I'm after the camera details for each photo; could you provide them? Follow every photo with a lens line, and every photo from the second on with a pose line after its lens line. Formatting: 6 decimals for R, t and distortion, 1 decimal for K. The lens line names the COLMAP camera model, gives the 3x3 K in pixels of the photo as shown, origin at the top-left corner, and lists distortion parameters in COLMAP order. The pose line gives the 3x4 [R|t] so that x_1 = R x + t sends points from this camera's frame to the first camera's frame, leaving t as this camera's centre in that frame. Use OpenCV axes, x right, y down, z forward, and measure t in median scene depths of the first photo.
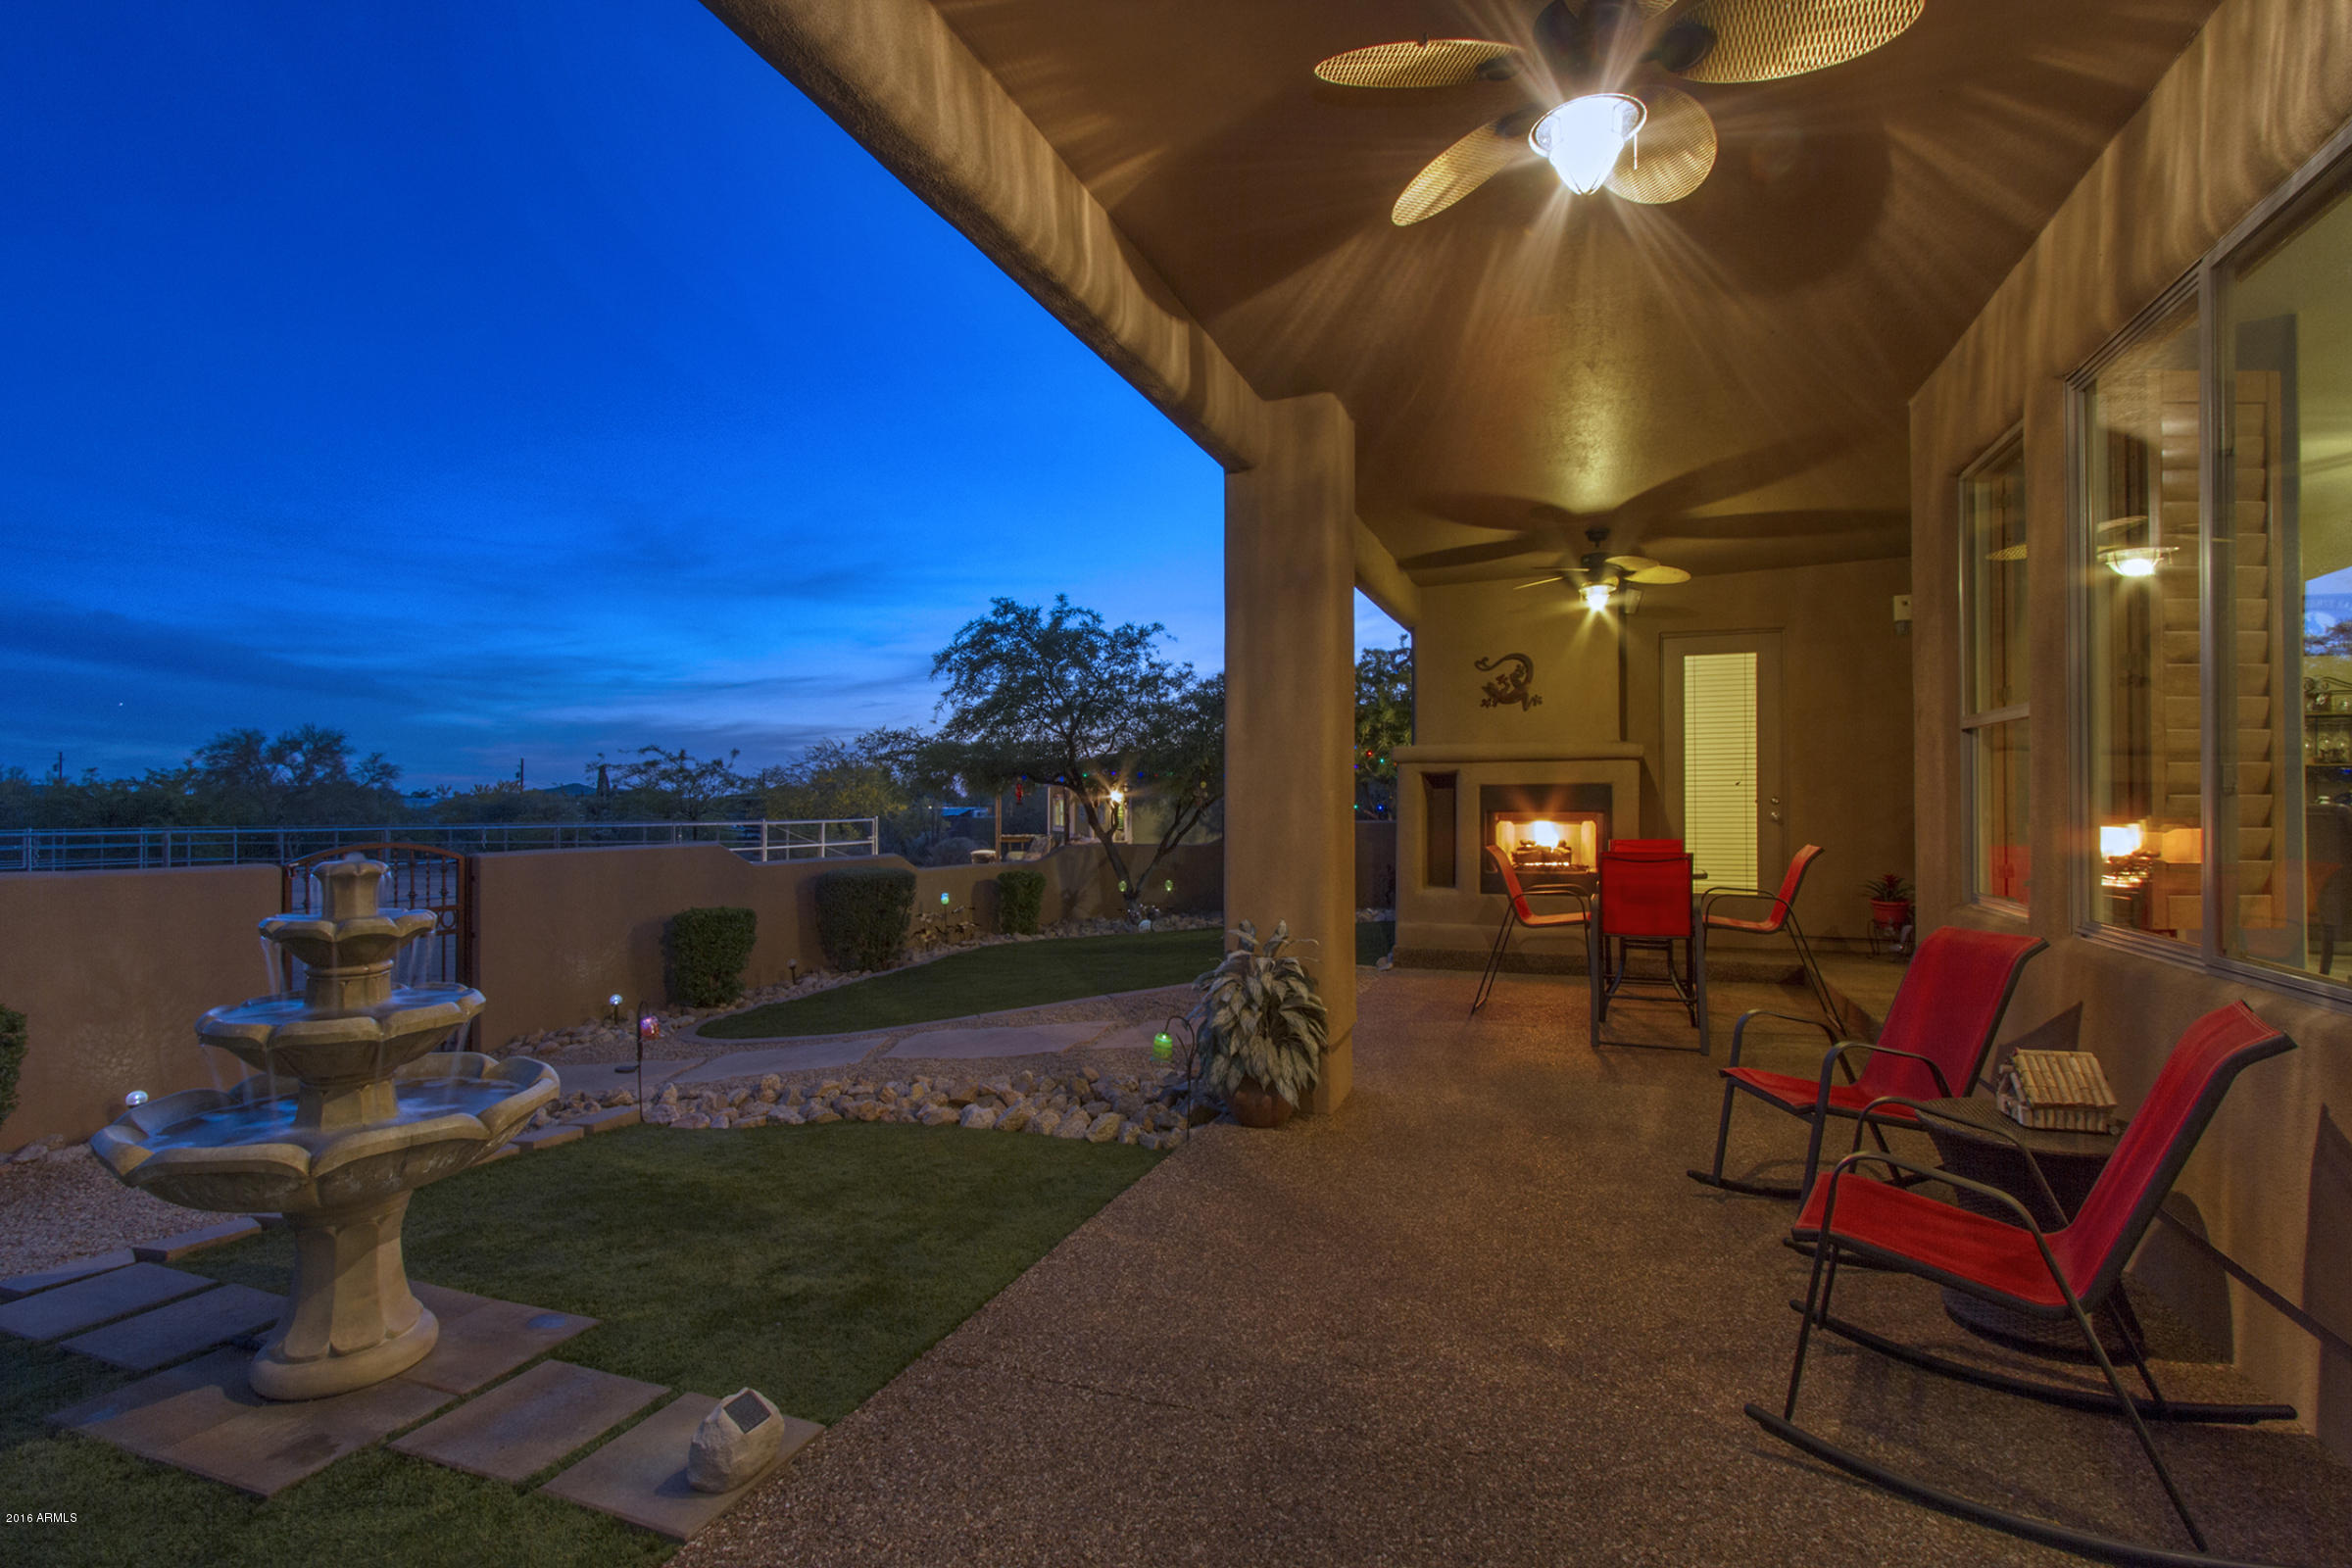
lens RADIAL K [[1084.6, 0, 1176.0], [0, 1084.6, 784.0], [0, 0, 1]] dist [0.002526, 0.000361]
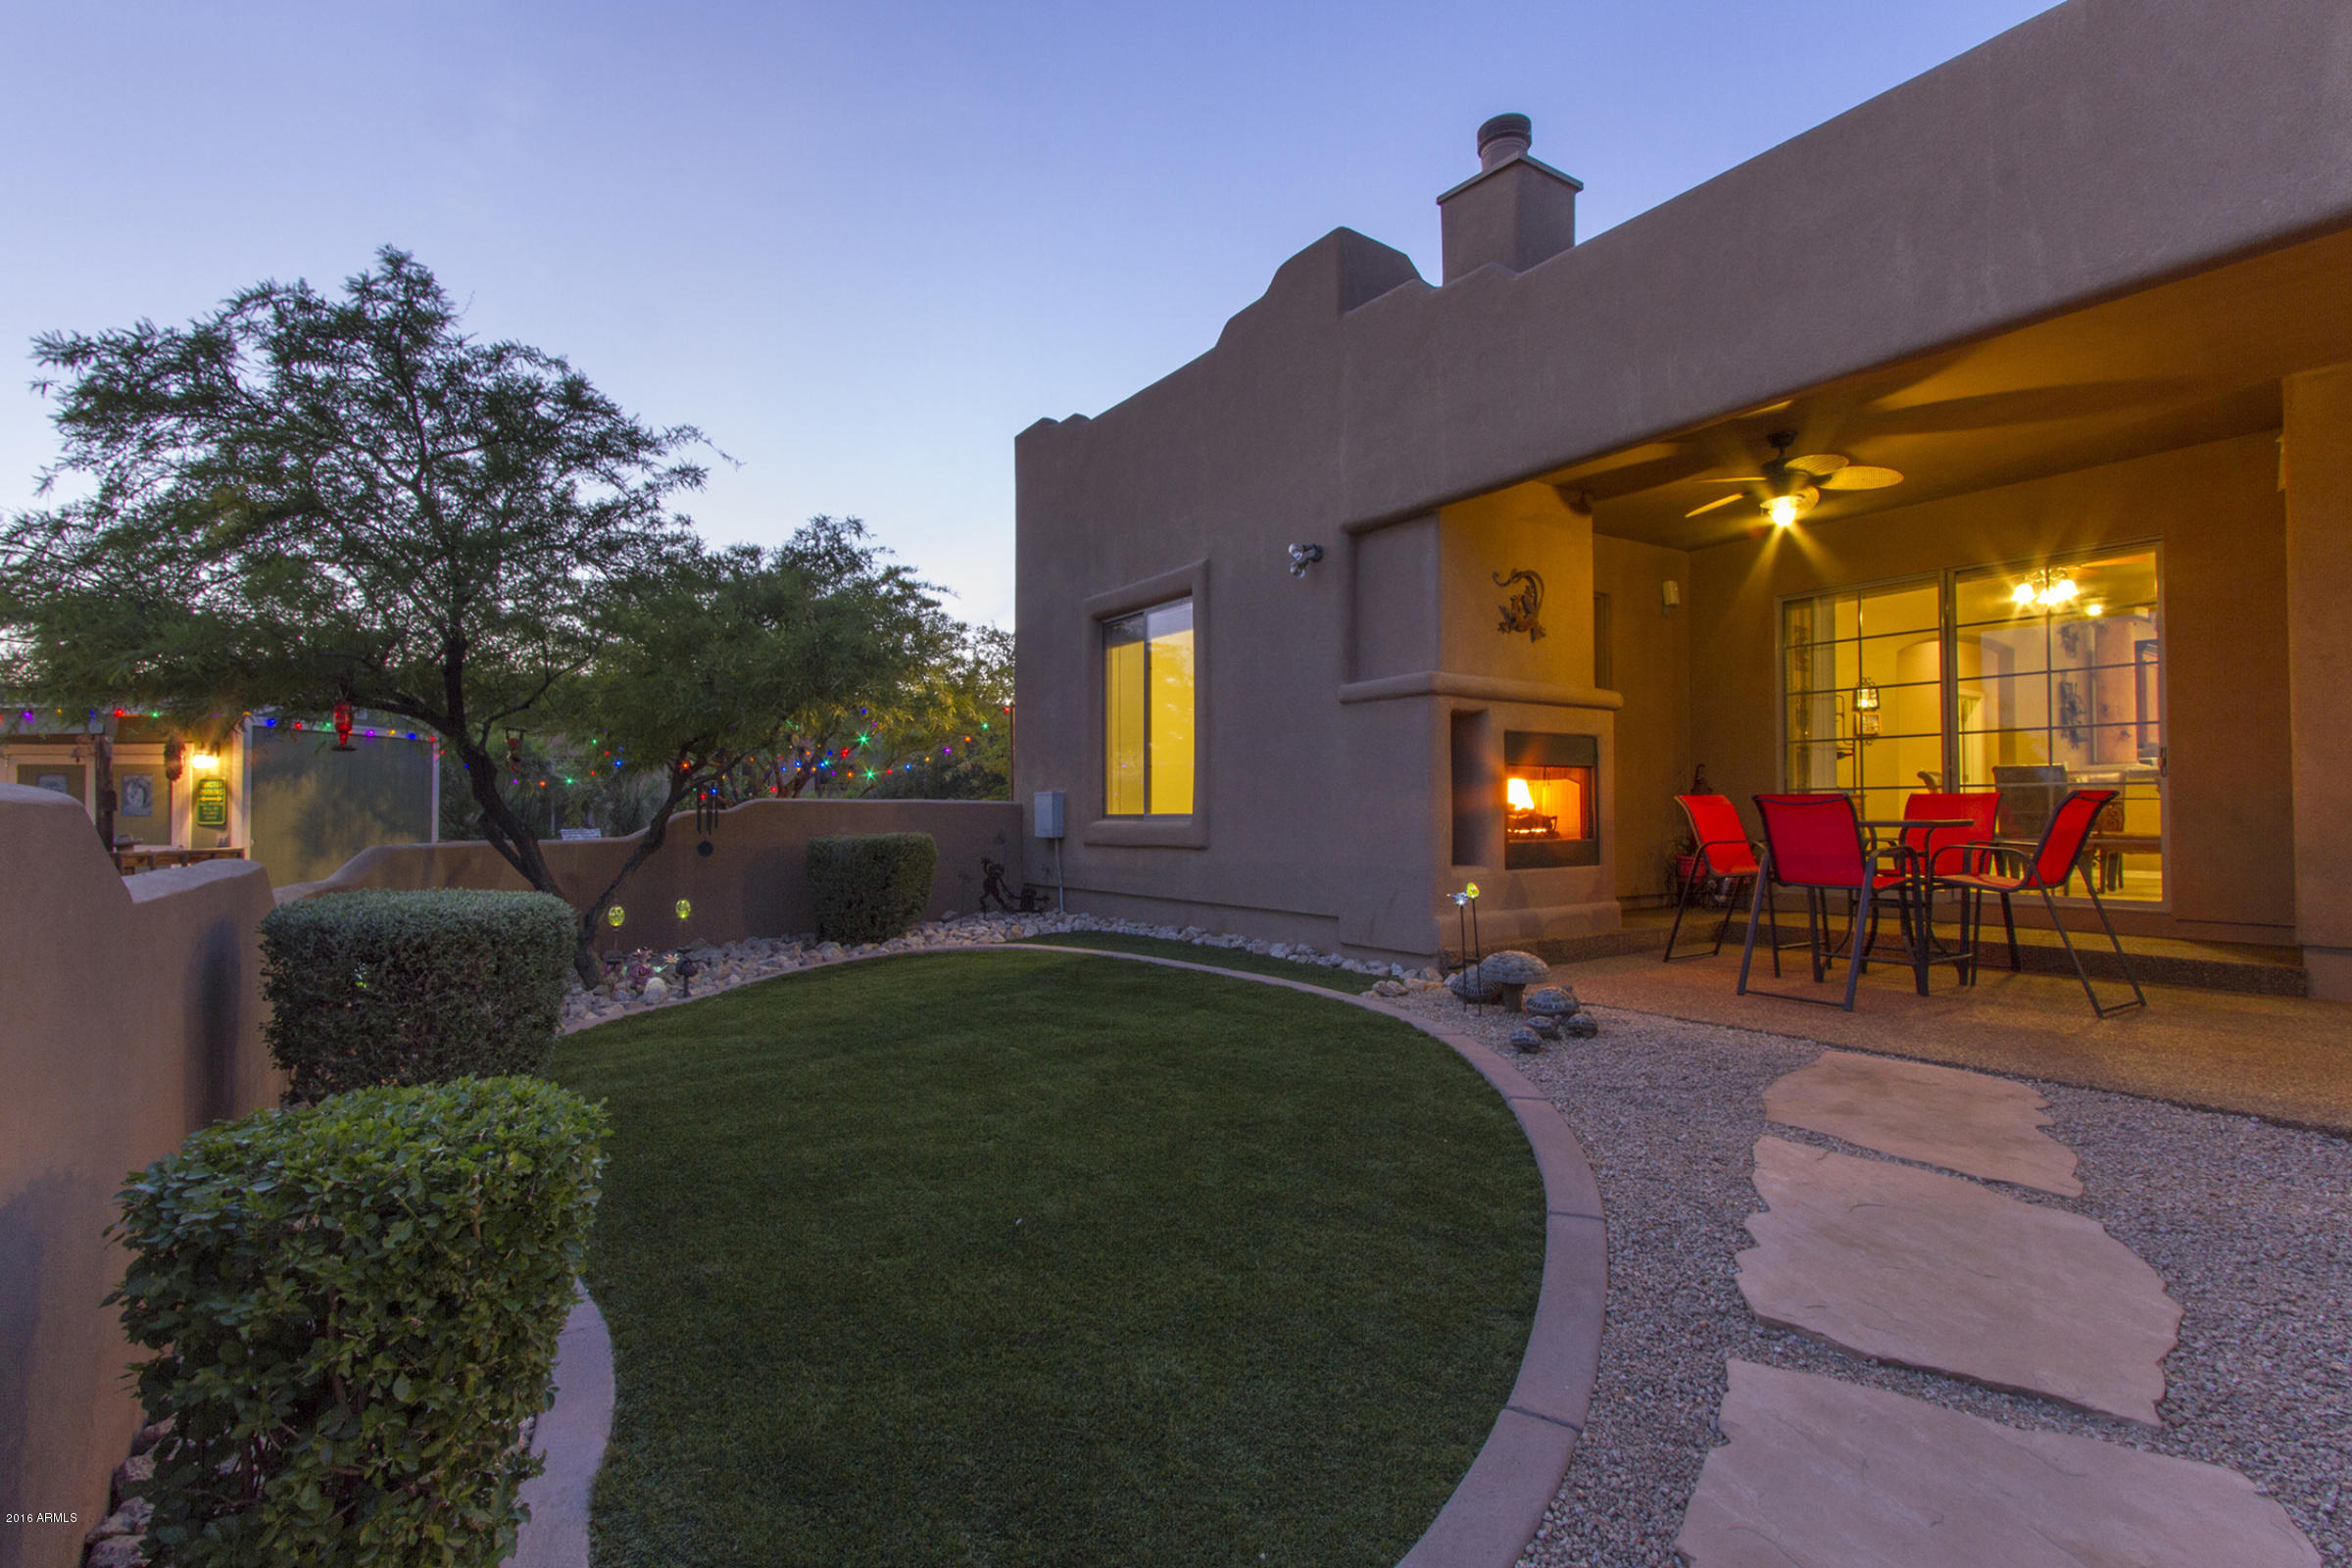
lens RADIAL K [[1084.6, 0, 1176.0], [0, 1084.6, 784.0], [0, 0, 1]] dist [0.002526, 0.000361]
pose [[0.562513, 0.021731, 0.826503, -0.490781], [-0.013876, 0.999762, -0.016843, 0.054824], [-0.826672, -0.001994, 0.562681, 0.744820]]
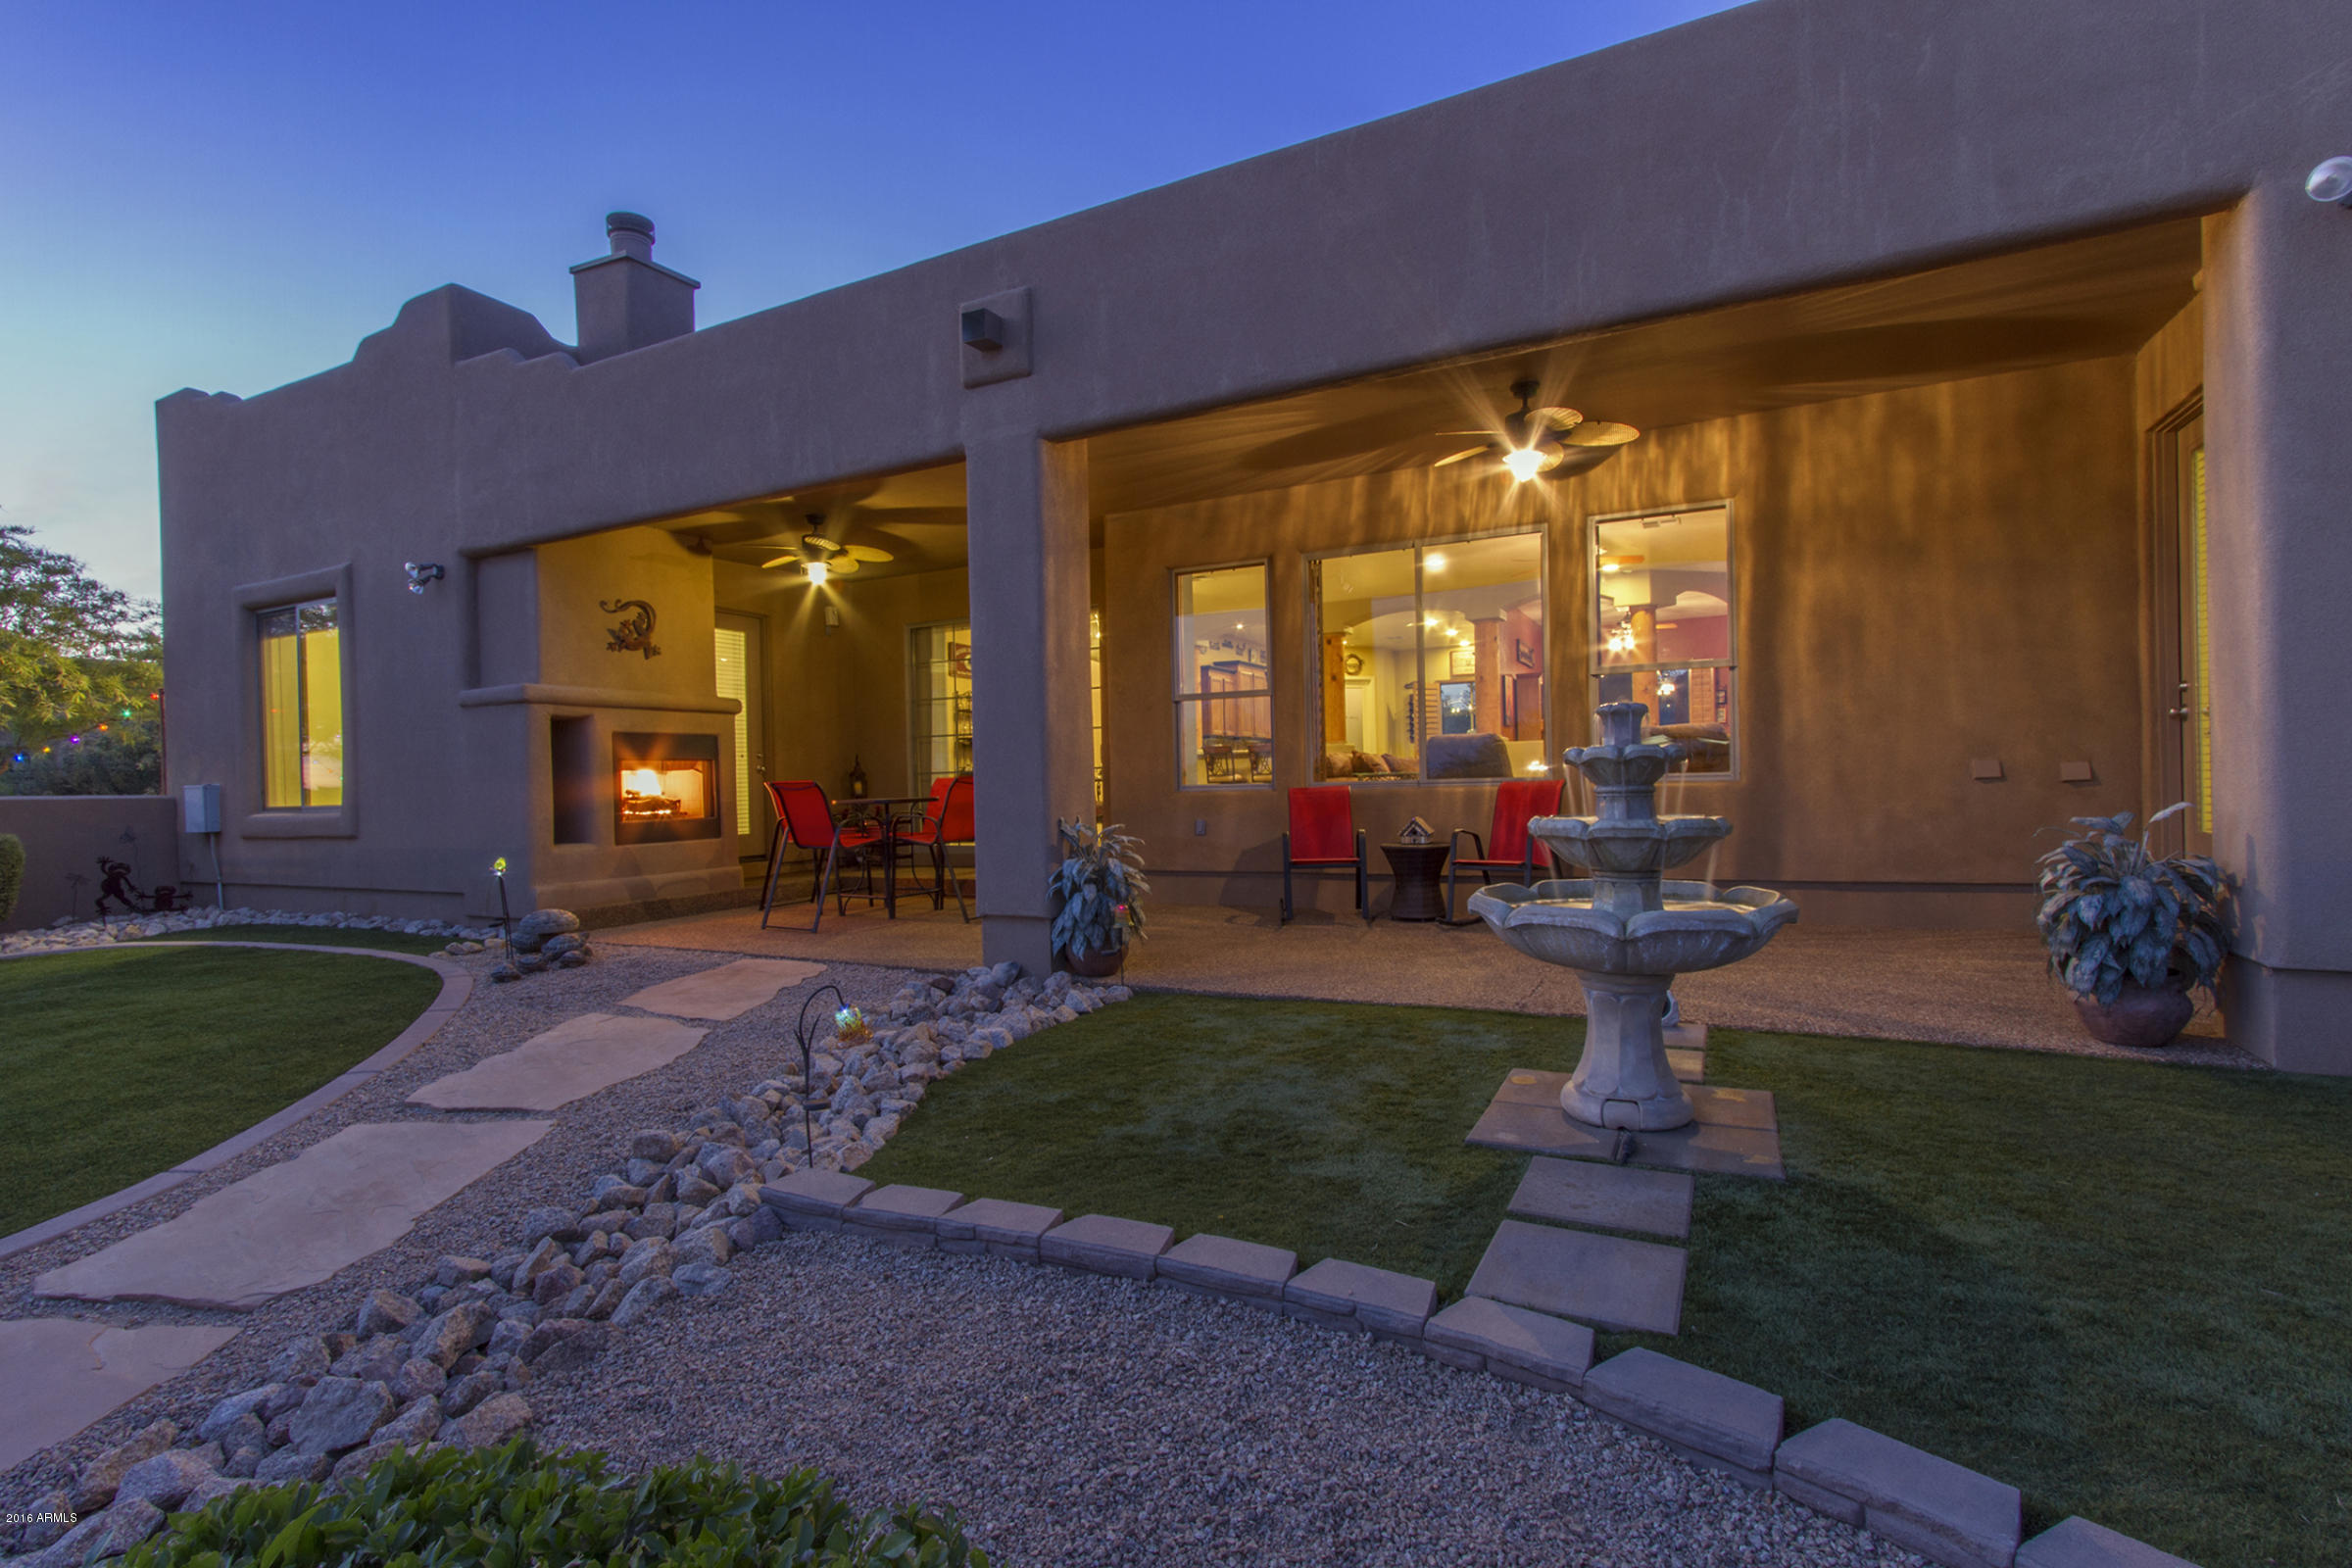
lens RADIAL K [[1075.0, 0, 1160.5], [0, 1075.0, 788.2], [0, 0, 1]] dist [0.001135, -0.000016]
pose [[0.106567, -0.007524, 0.994277, -0.601292], [0.004020, 0.999966, 0.007136, 0.044935], [-0.994297, 0.003236, 0.106594, 0.413257]]
